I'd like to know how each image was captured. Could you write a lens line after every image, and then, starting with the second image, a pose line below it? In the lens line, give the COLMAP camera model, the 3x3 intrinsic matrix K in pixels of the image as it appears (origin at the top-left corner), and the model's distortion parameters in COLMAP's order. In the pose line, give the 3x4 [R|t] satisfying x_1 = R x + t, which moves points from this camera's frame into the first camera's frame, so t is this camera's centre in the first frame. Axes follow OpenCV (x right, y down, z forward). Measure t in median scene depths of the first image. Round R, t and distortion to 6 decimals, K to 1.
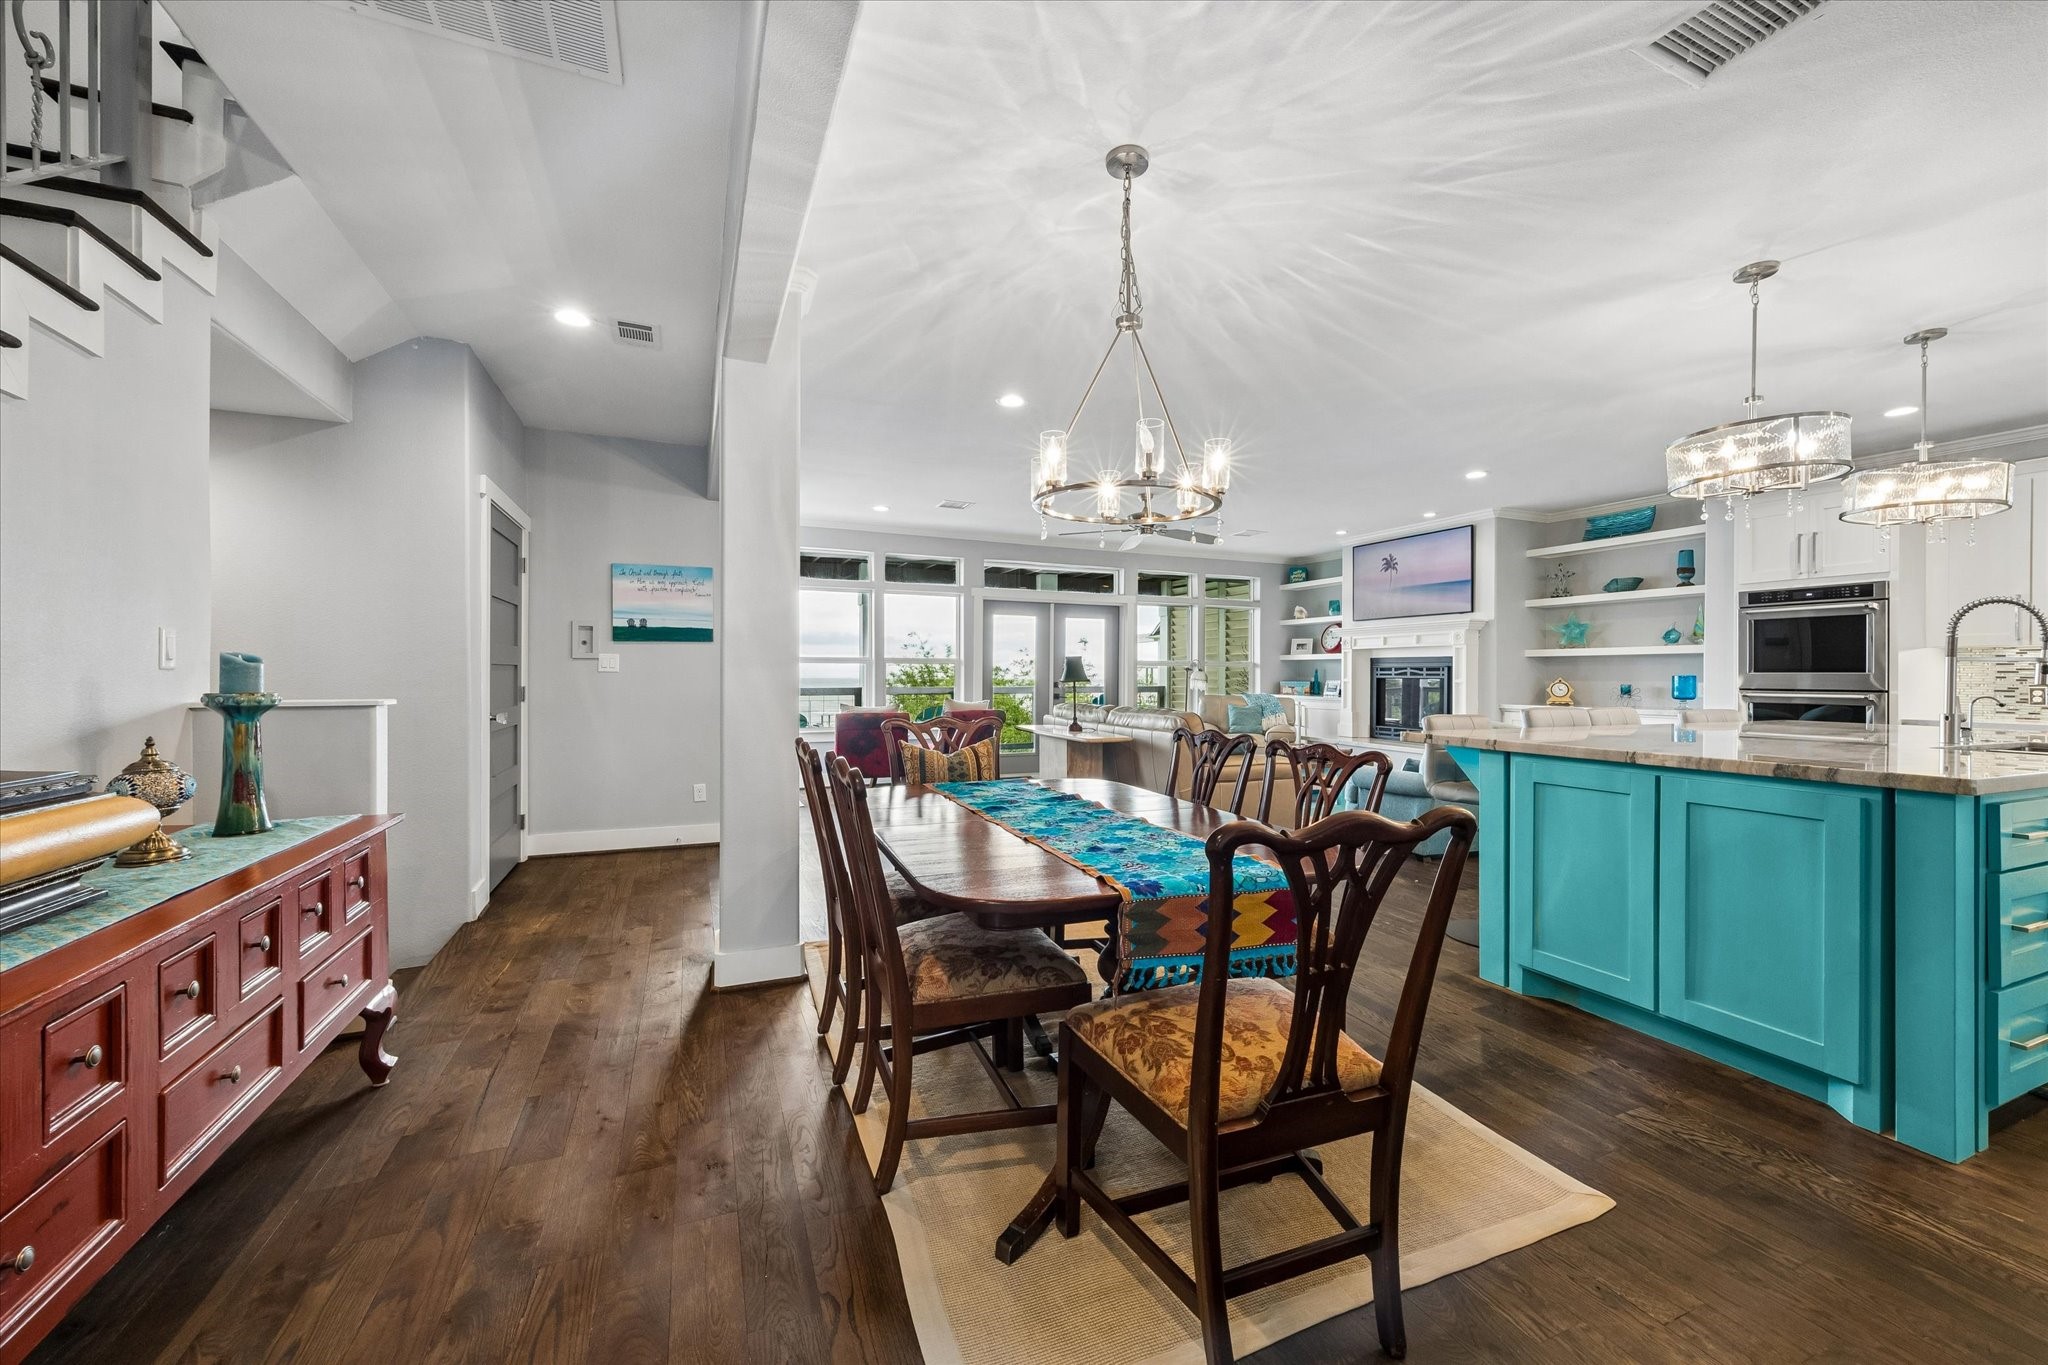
lens RADIAL K [[750.0, 0, 1069.6], [0, 750.0, 678.3], [0, 0, 1]] dist [0.001578, 0.000564]
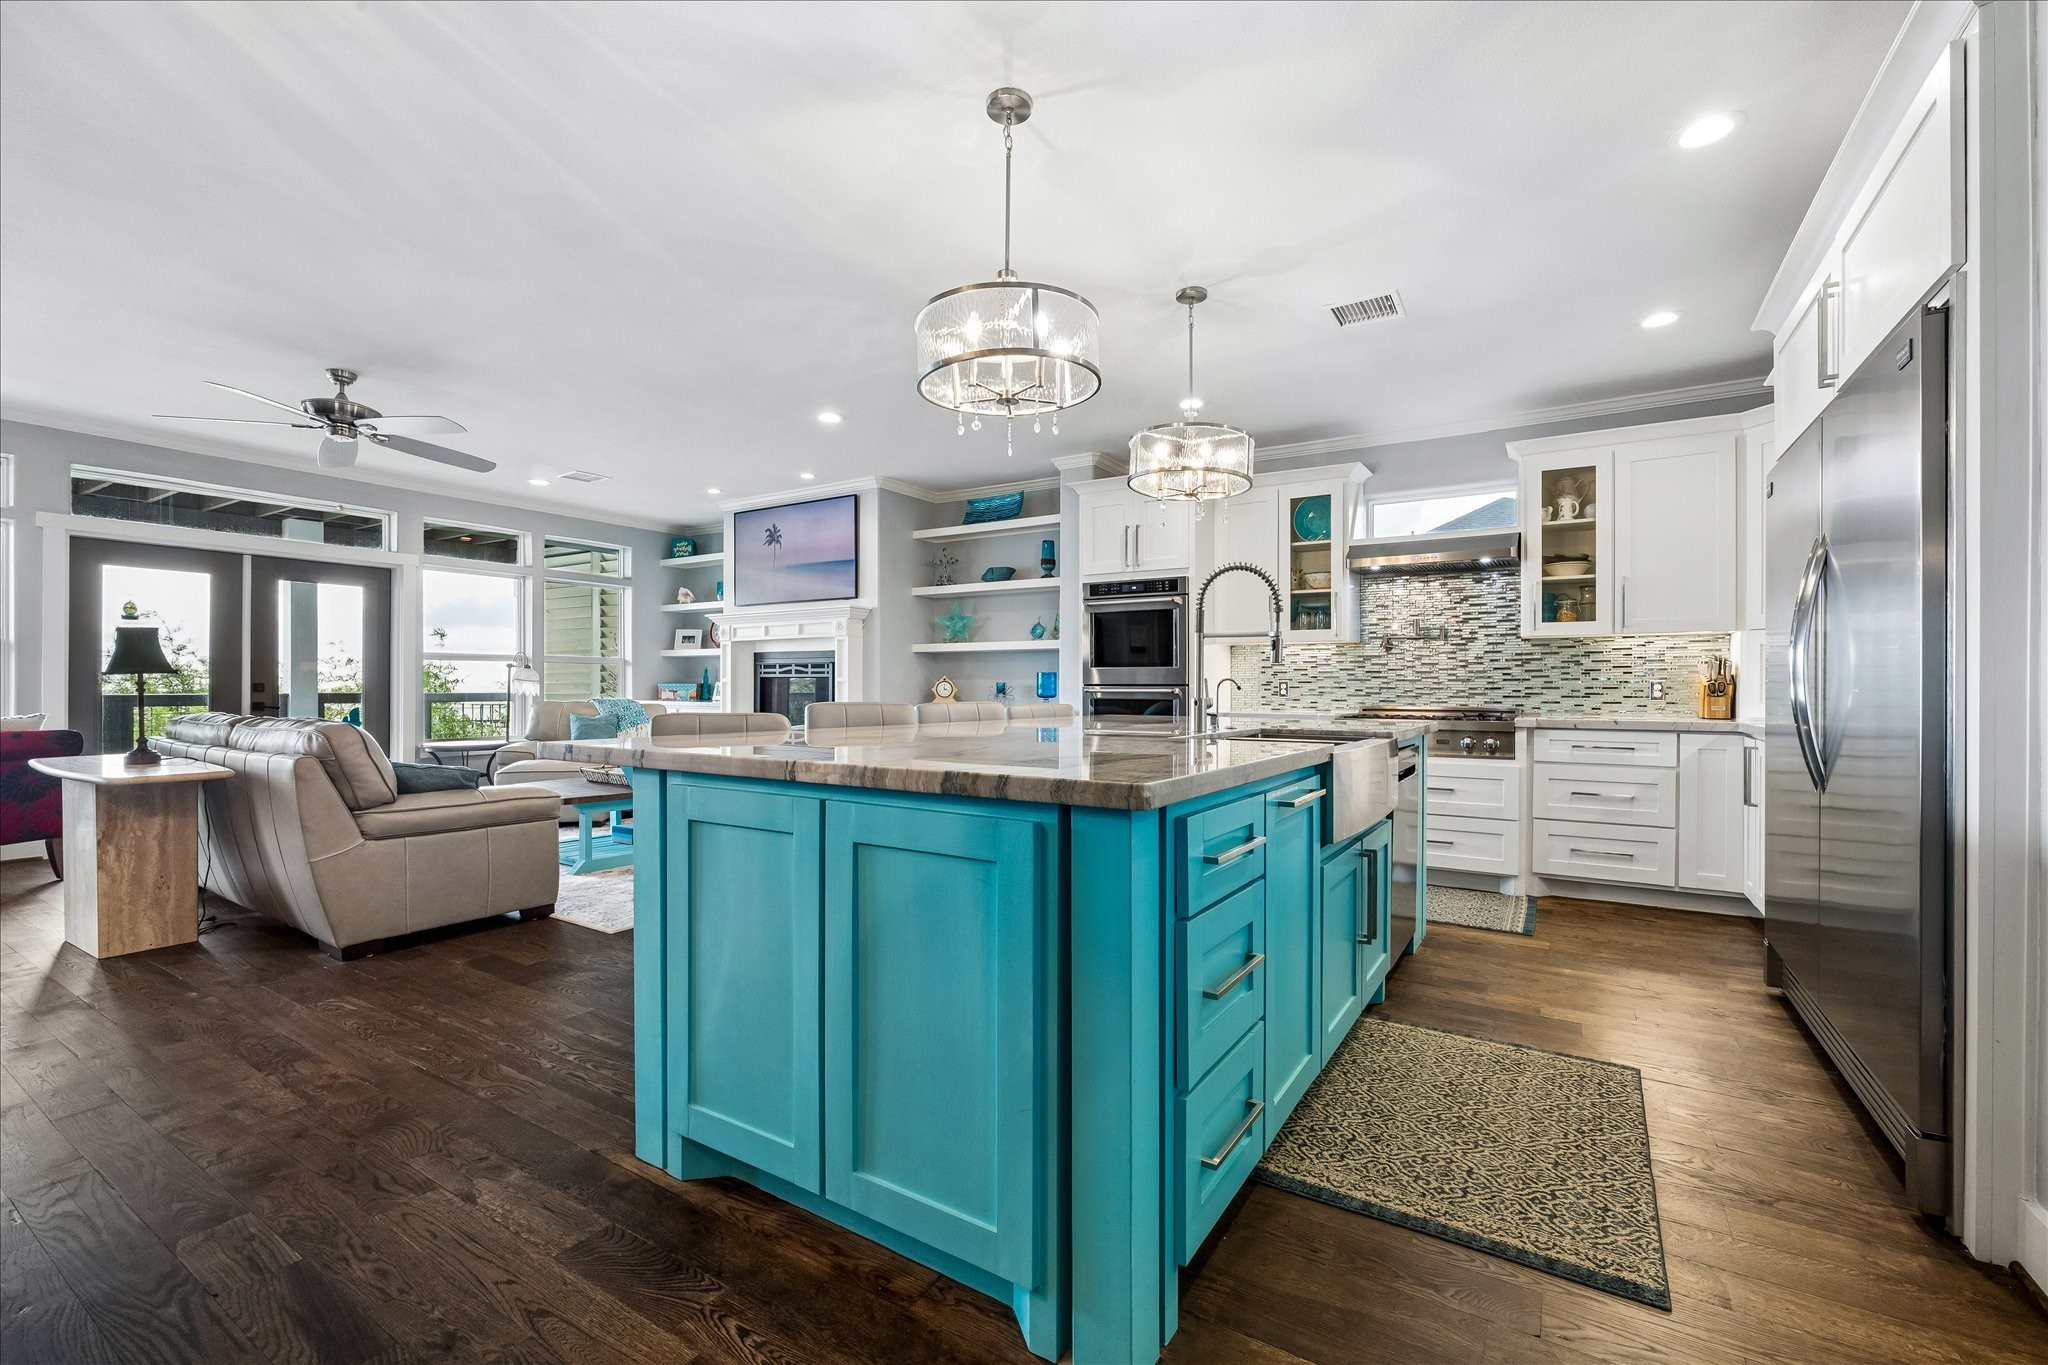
lens RADIAL K [[833.9, 0, 1024.0], [0, 833.9, 682.5], [0, 0, 1]] dist [-0.019744, -0.000042]
pose [[0.832750, 0.002743, 0.553642, 0.206285], [0.001060, 0.999978, -0.006550, 0.015620], [-0.553648, 0.006041, 0.832729, 0.136293]]
